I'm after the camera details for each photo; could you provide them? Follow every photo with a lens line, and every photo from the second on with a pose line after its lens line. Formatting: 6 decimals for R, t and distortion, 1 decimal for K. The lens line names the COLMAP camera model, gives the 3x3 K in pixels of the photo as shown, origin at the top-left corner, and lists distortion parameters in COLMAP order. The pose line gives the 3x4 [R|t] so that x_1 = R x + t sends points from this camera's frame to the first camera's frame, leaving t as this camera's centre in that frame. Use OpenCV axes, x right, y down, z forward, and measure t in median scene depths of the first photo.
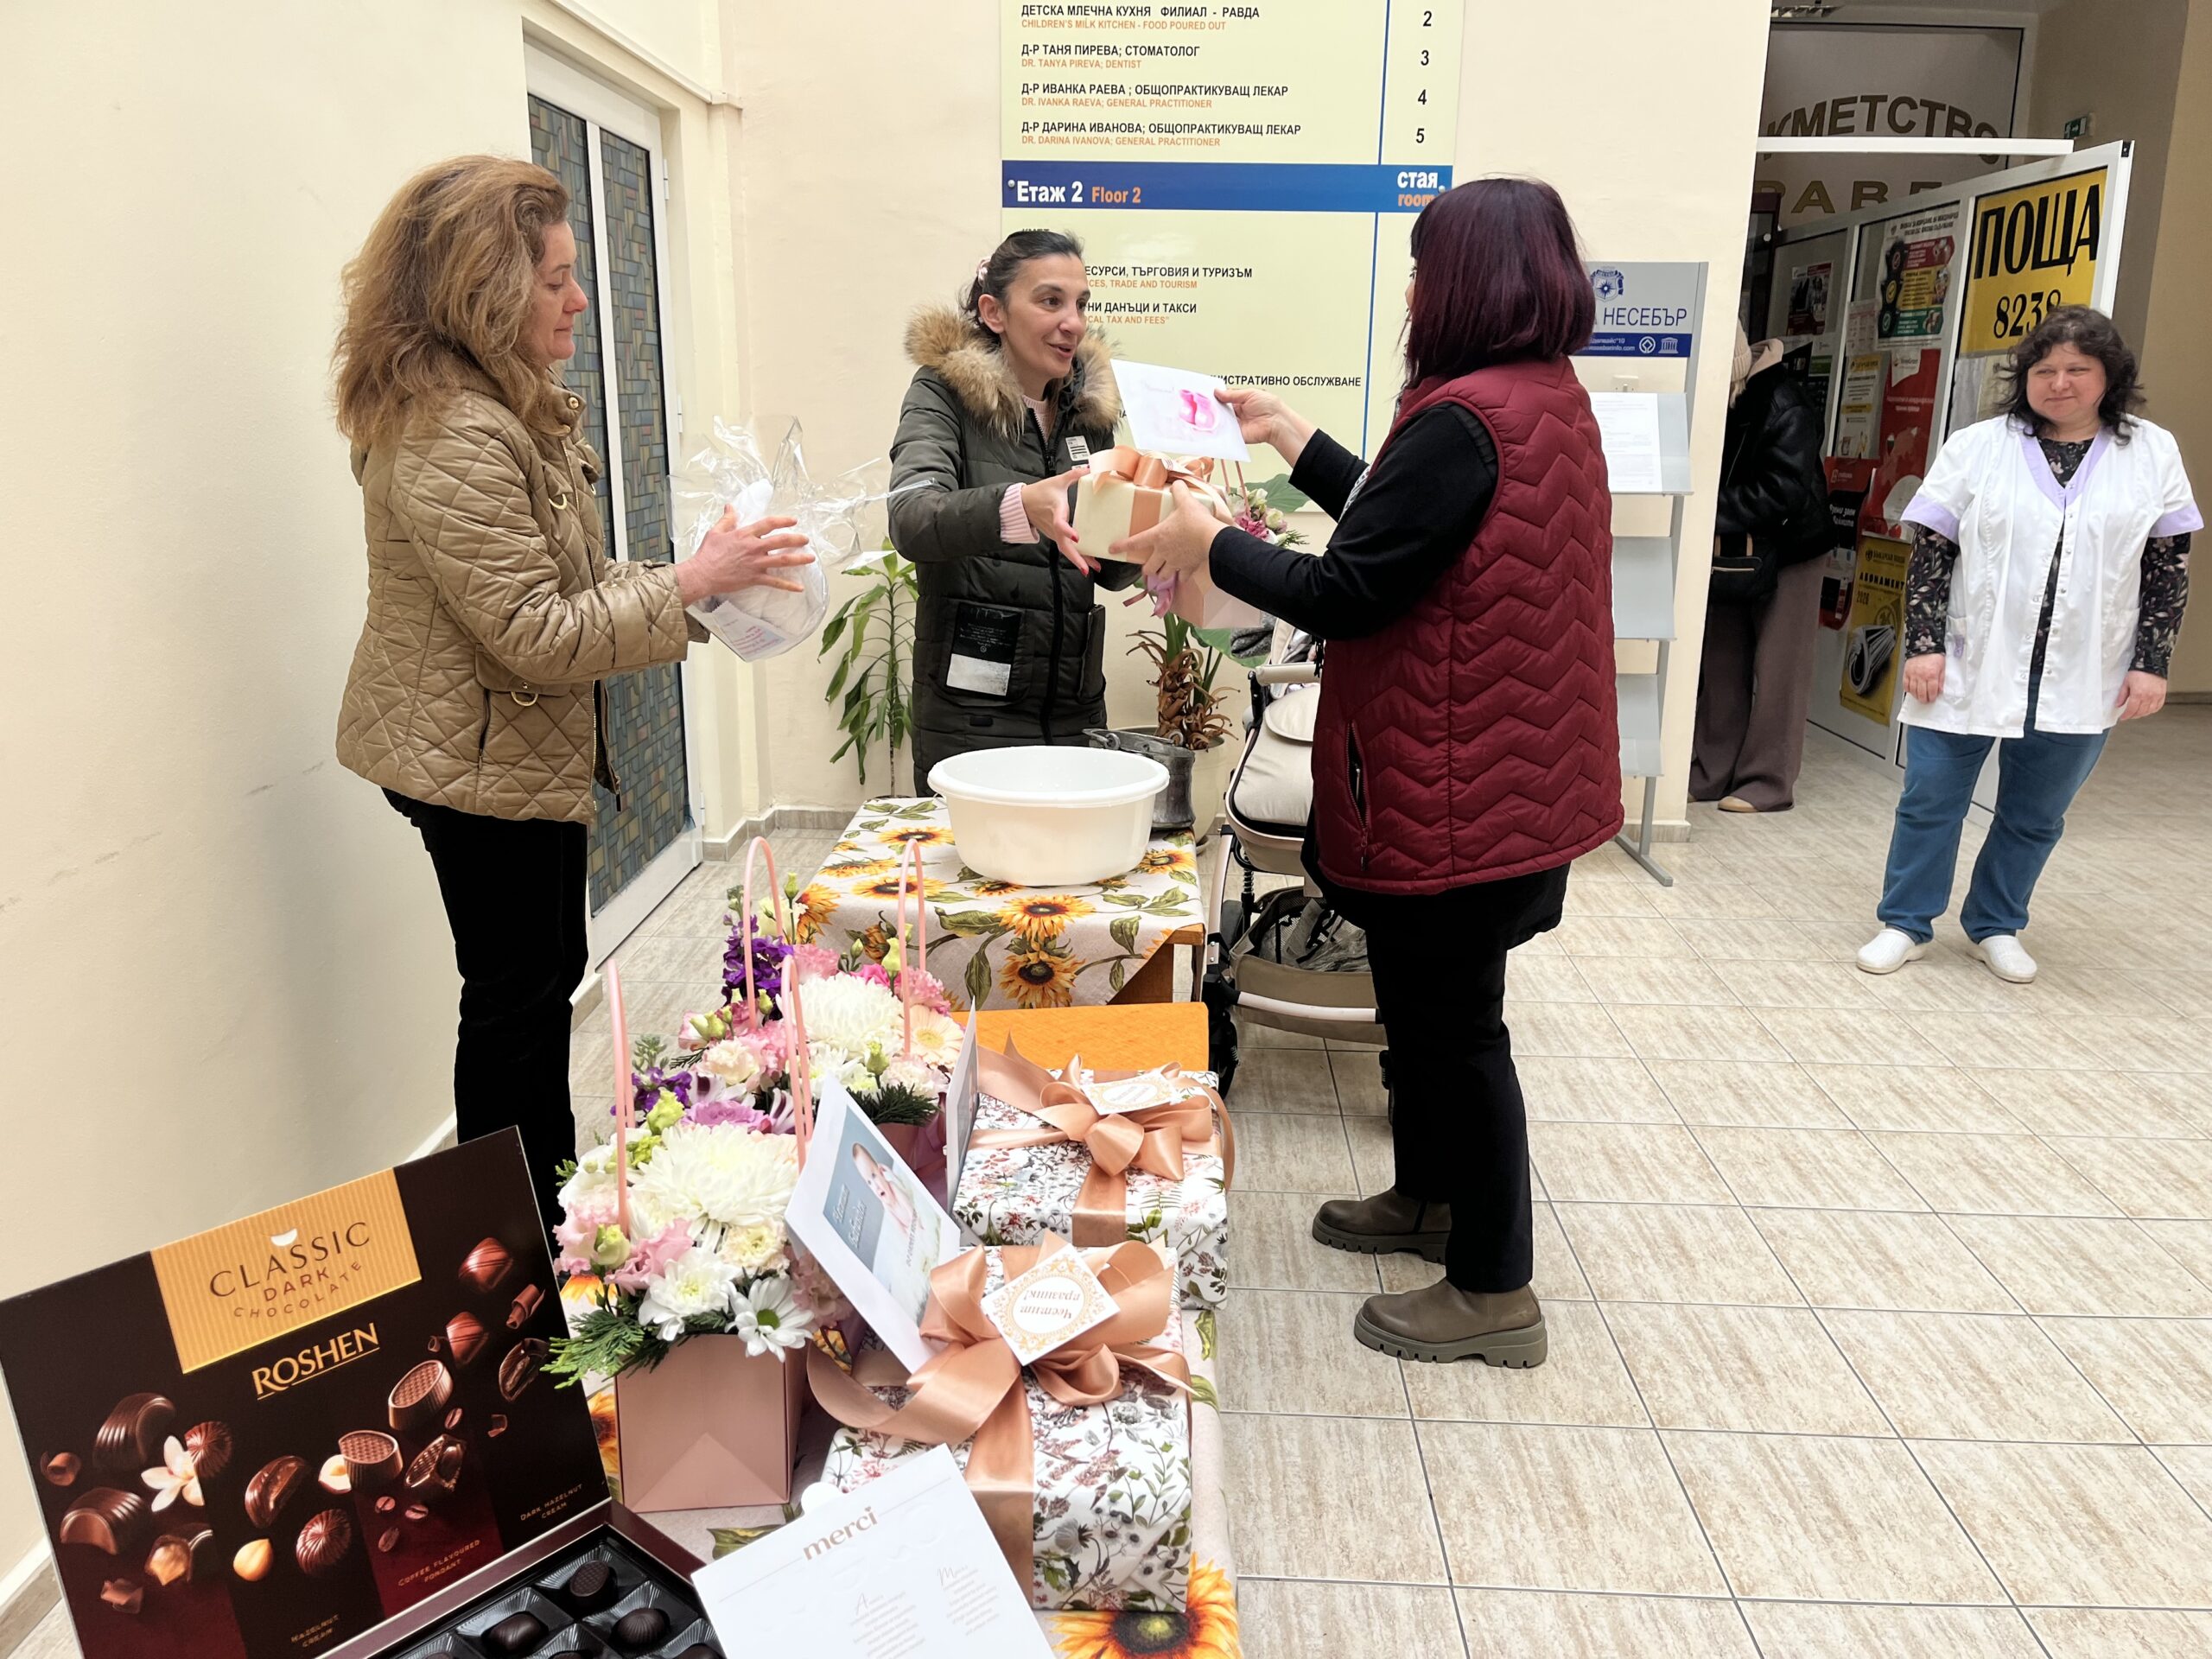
lens RADIAL K [[1661.1, 0, 1106.0], [0, 1661.1, 829.5], [0, 0, 1]] dist [0.036241, 0.008312]
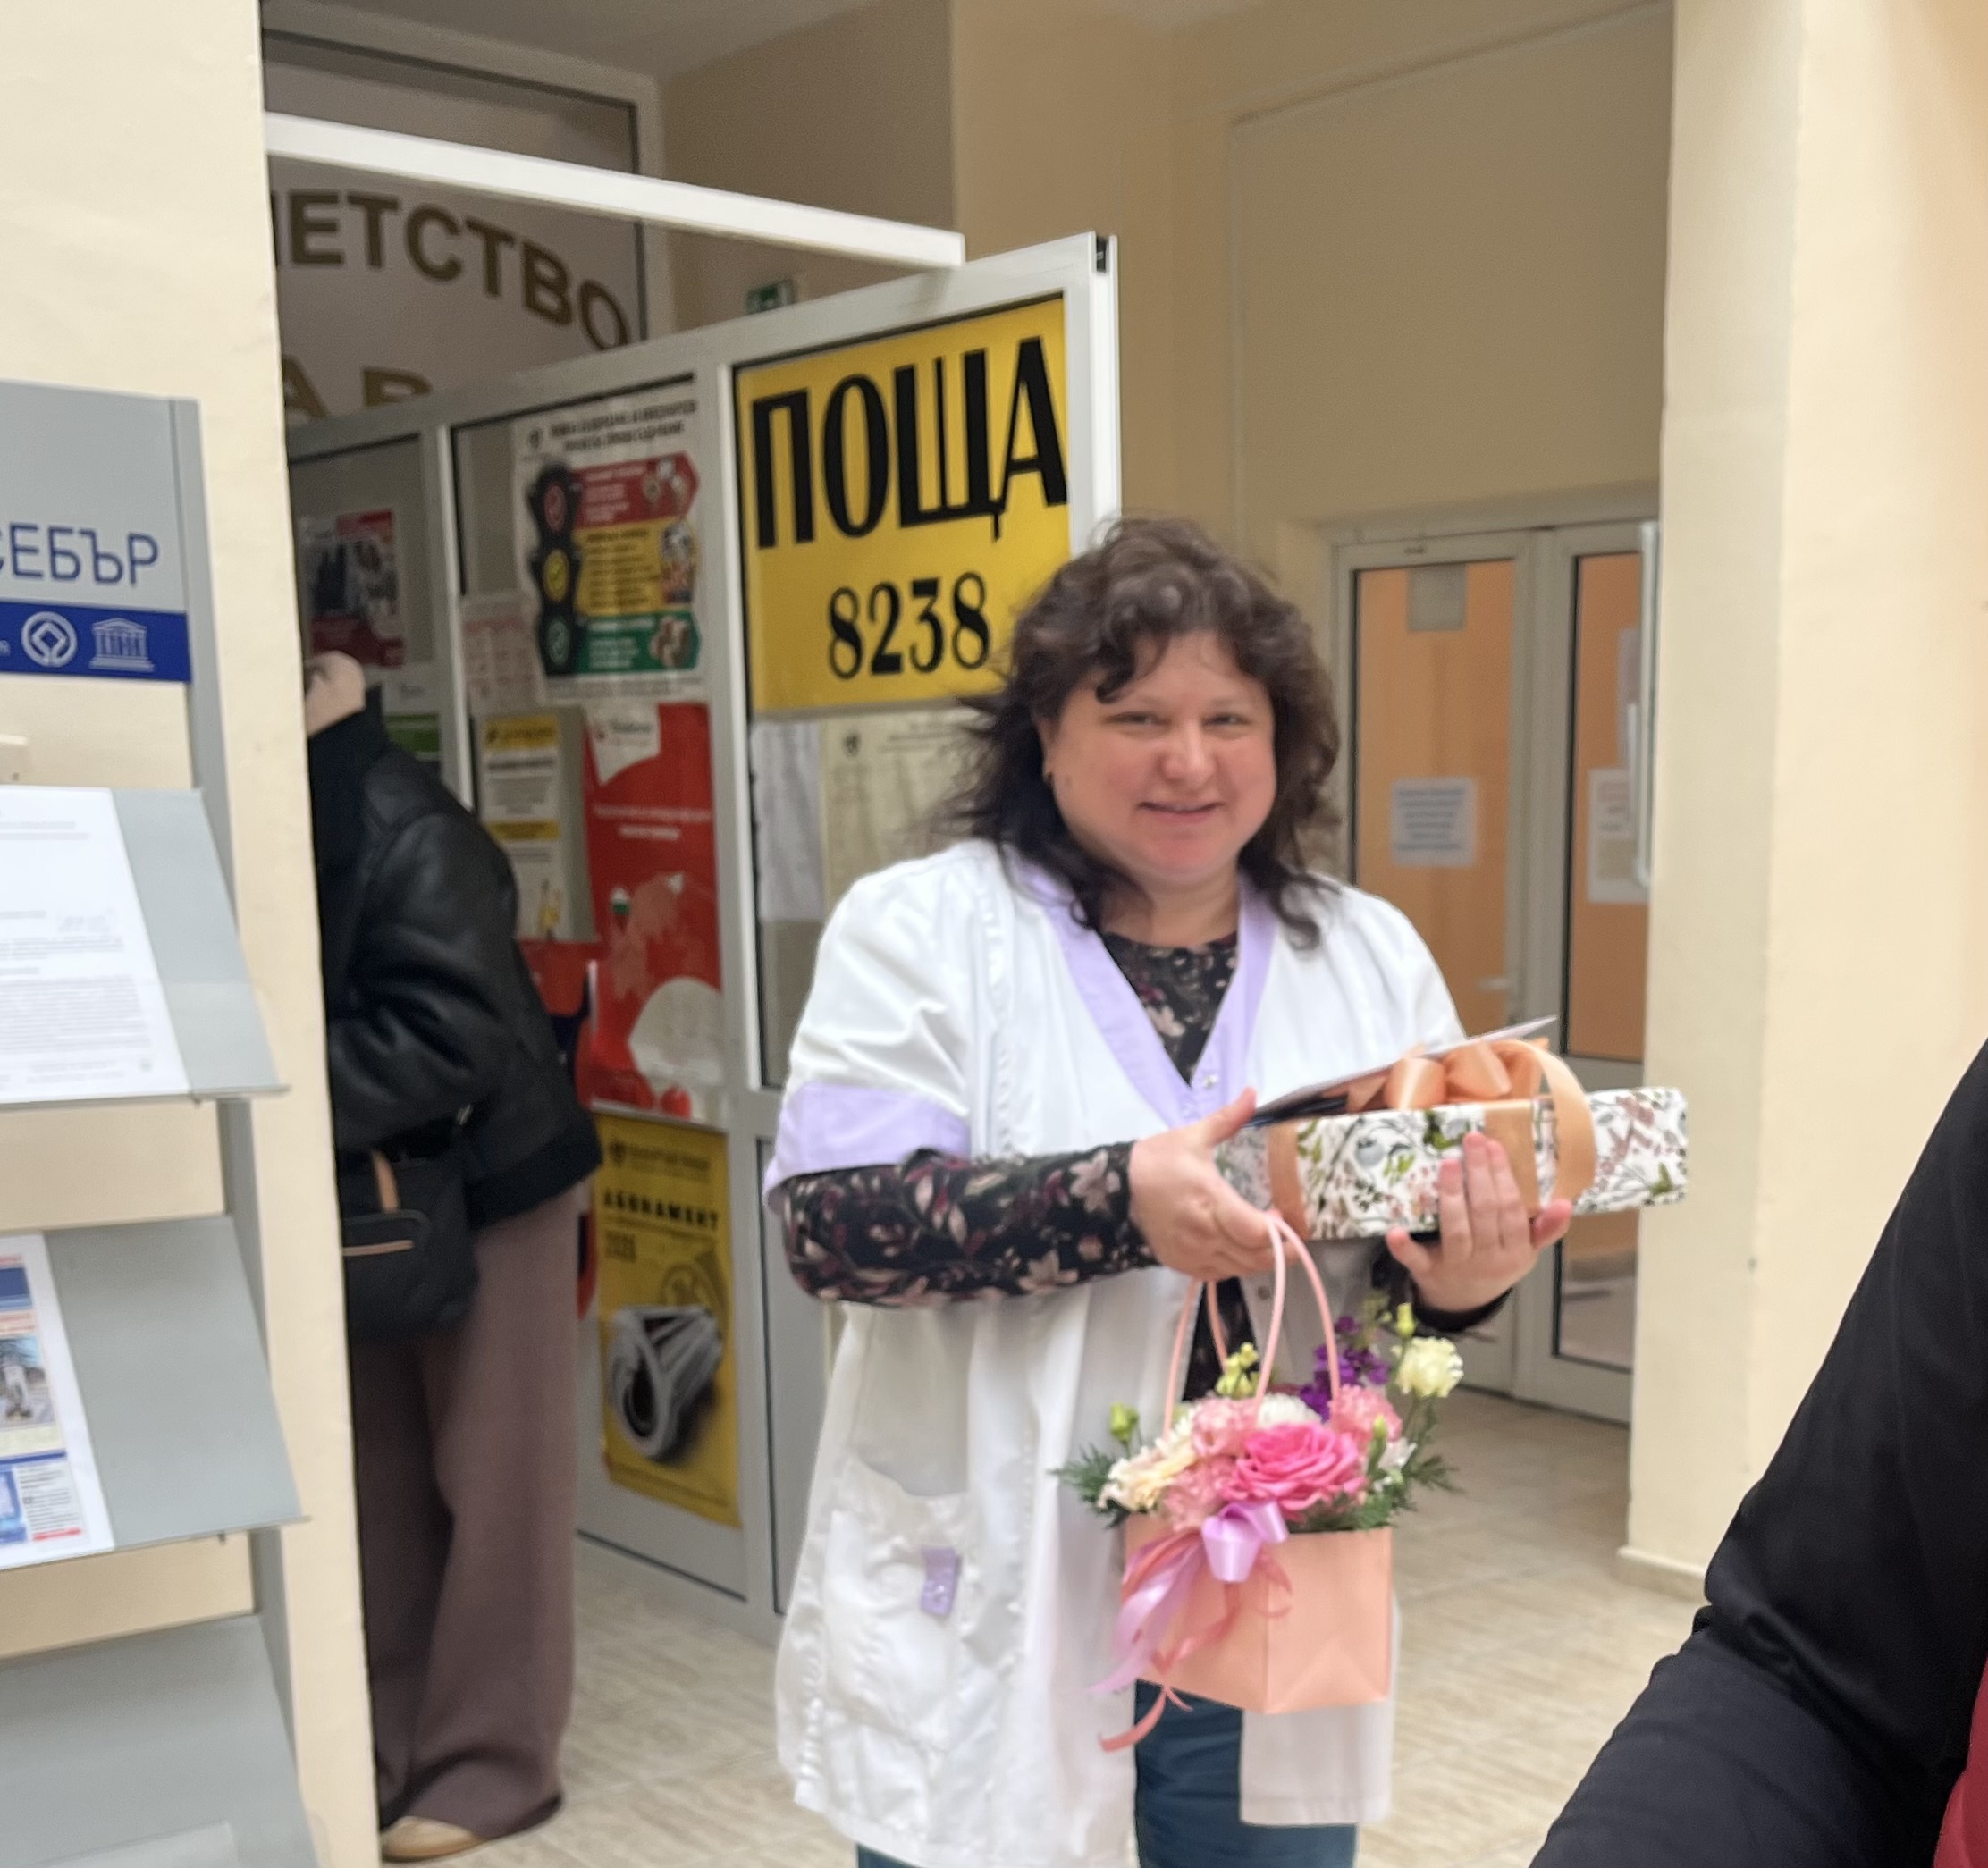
lens RADIAL K [[2787.2, 0, 1420.1], [0, 2787.2, 1338.6], [0, 0, 1]] dist [0.024138, 0.024134]
pose [[0.711197, -0.136125, 0.689688, 0.118420], [0.180448, 0.983552, 0.008049, -0.112918], [-0.679439, 0.118728, 0.724062, 0.439087]]
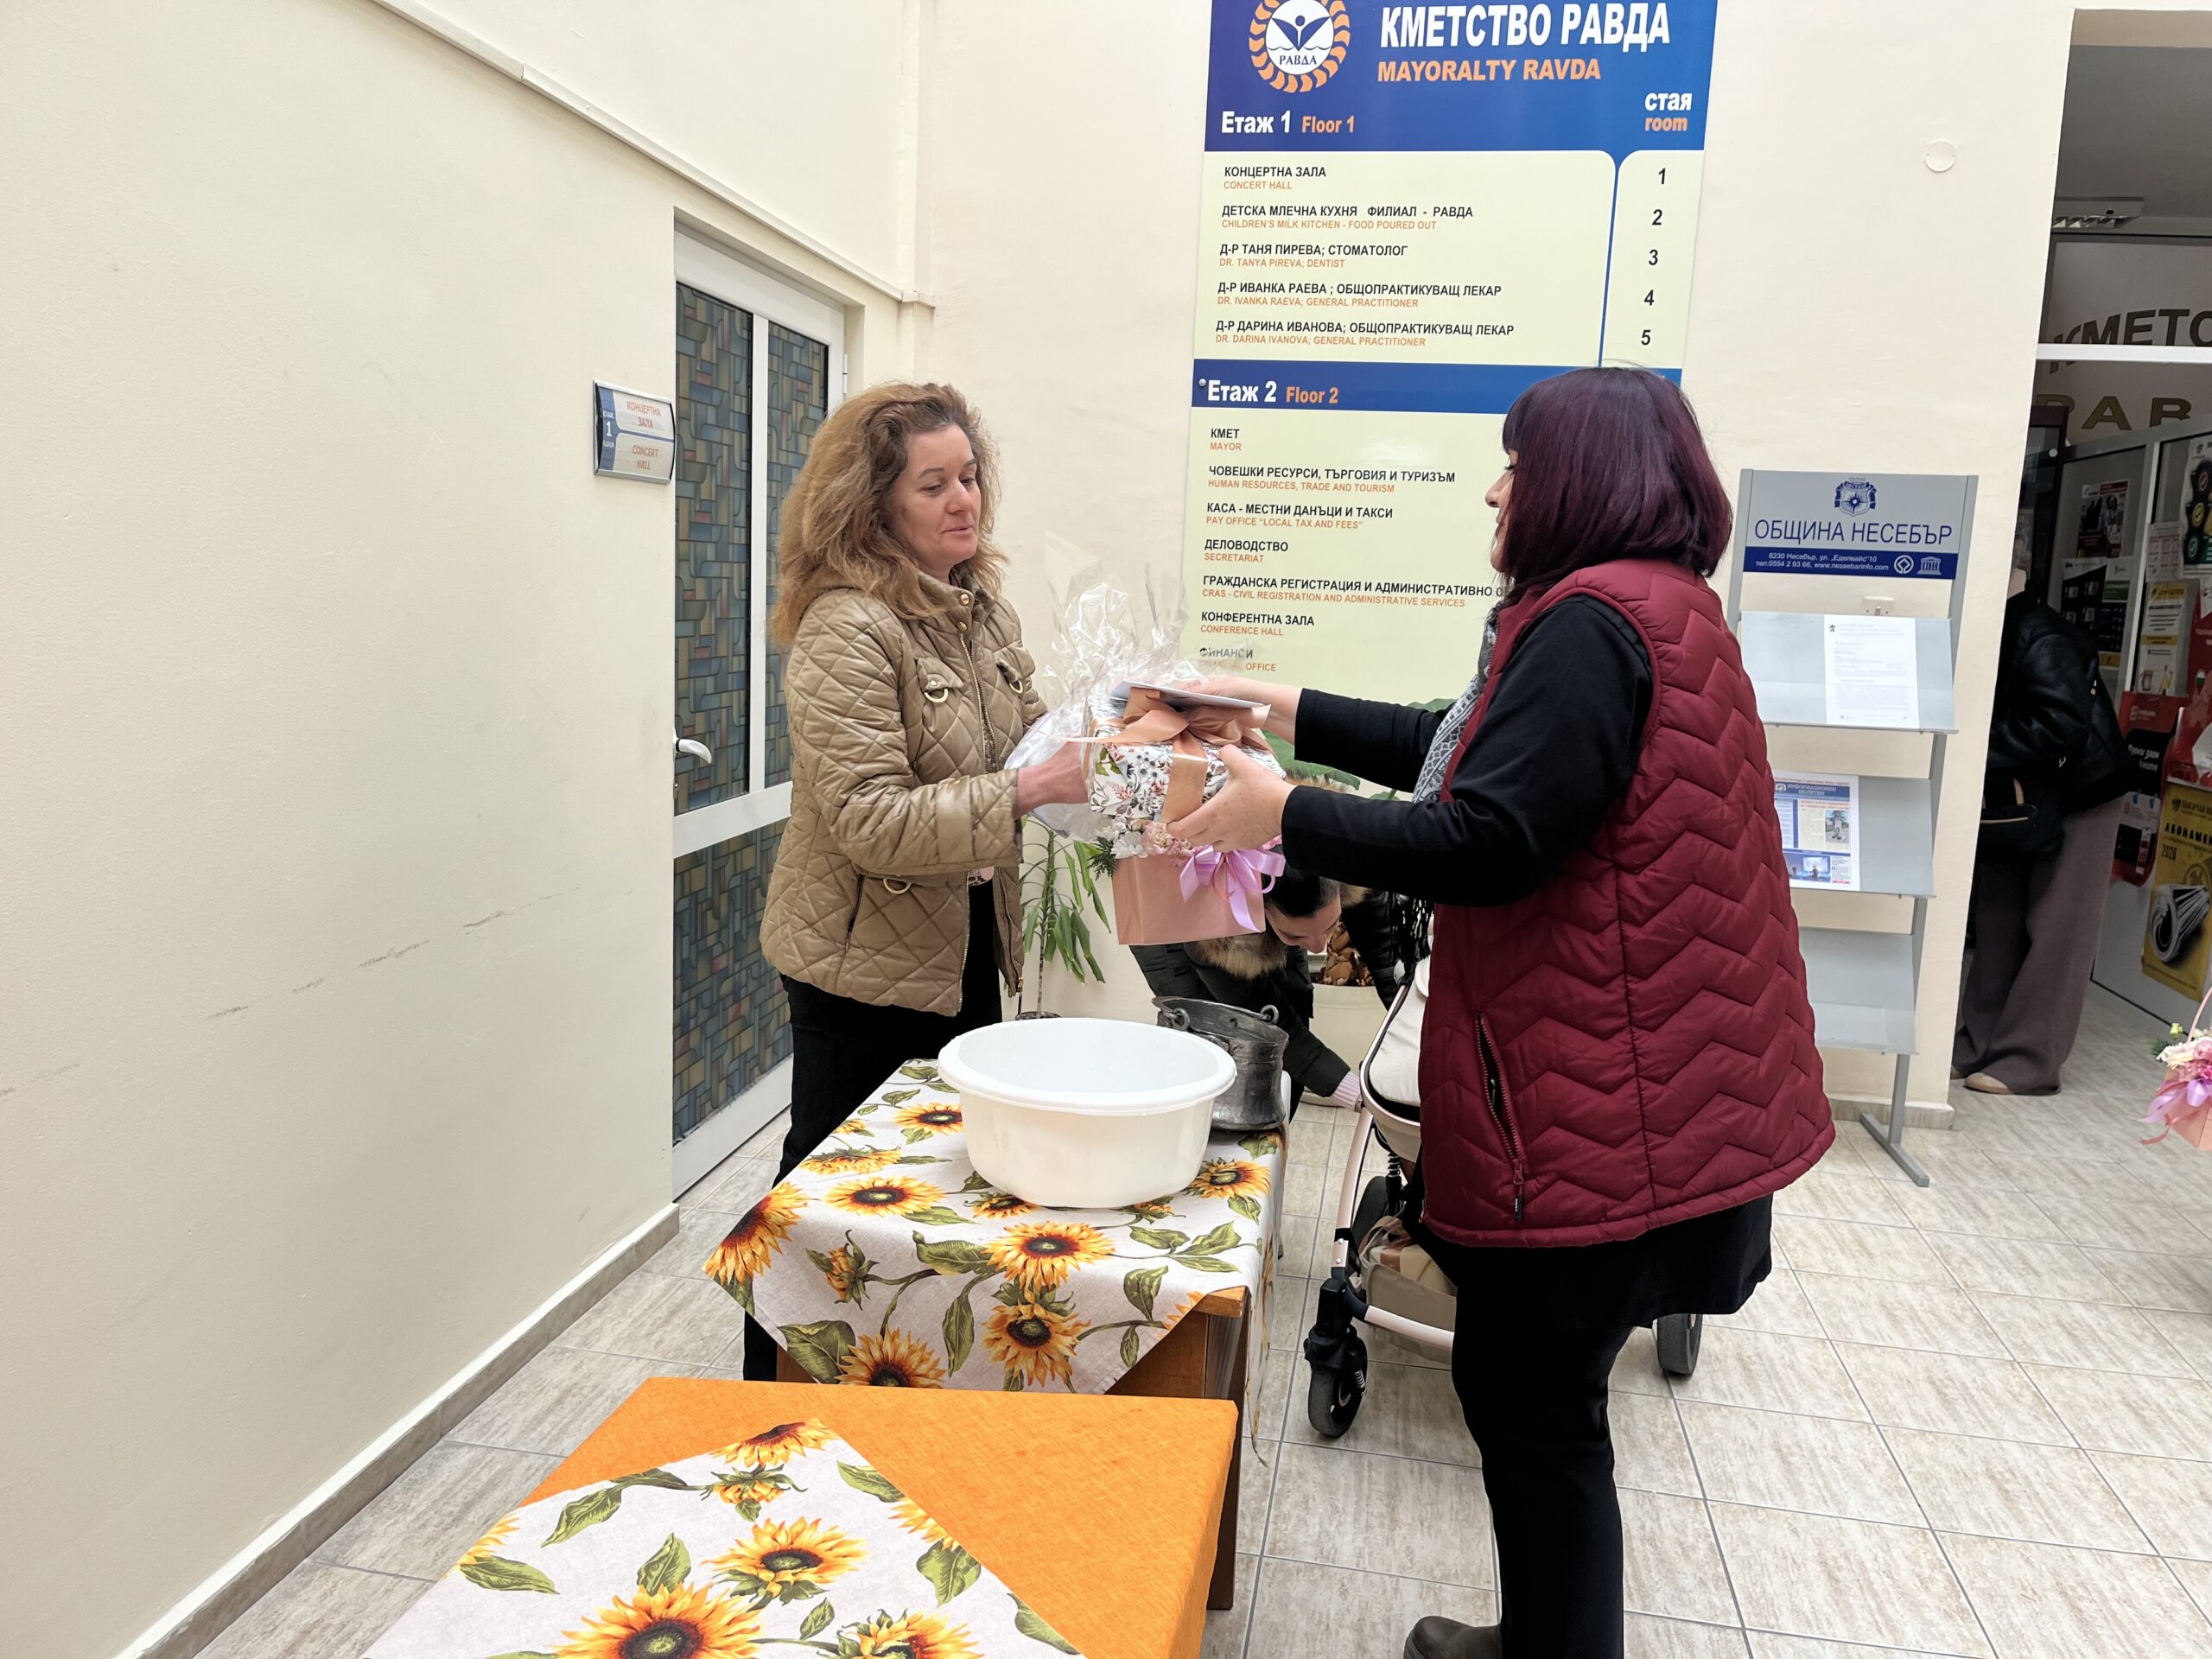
lens RADIAL K [[1657.8, 0, 1106.0], [0, 1657.8, 829.5], [0, 0, 1]] dist [0.065286, -0.073556]
pose [[0.988665, 0.050356, -0.141440, 0.037892], [-0.065888, 0.992034, -0.107364, -0.026942], [0.134907, 0.115467, 0.984107, 0.084558]]
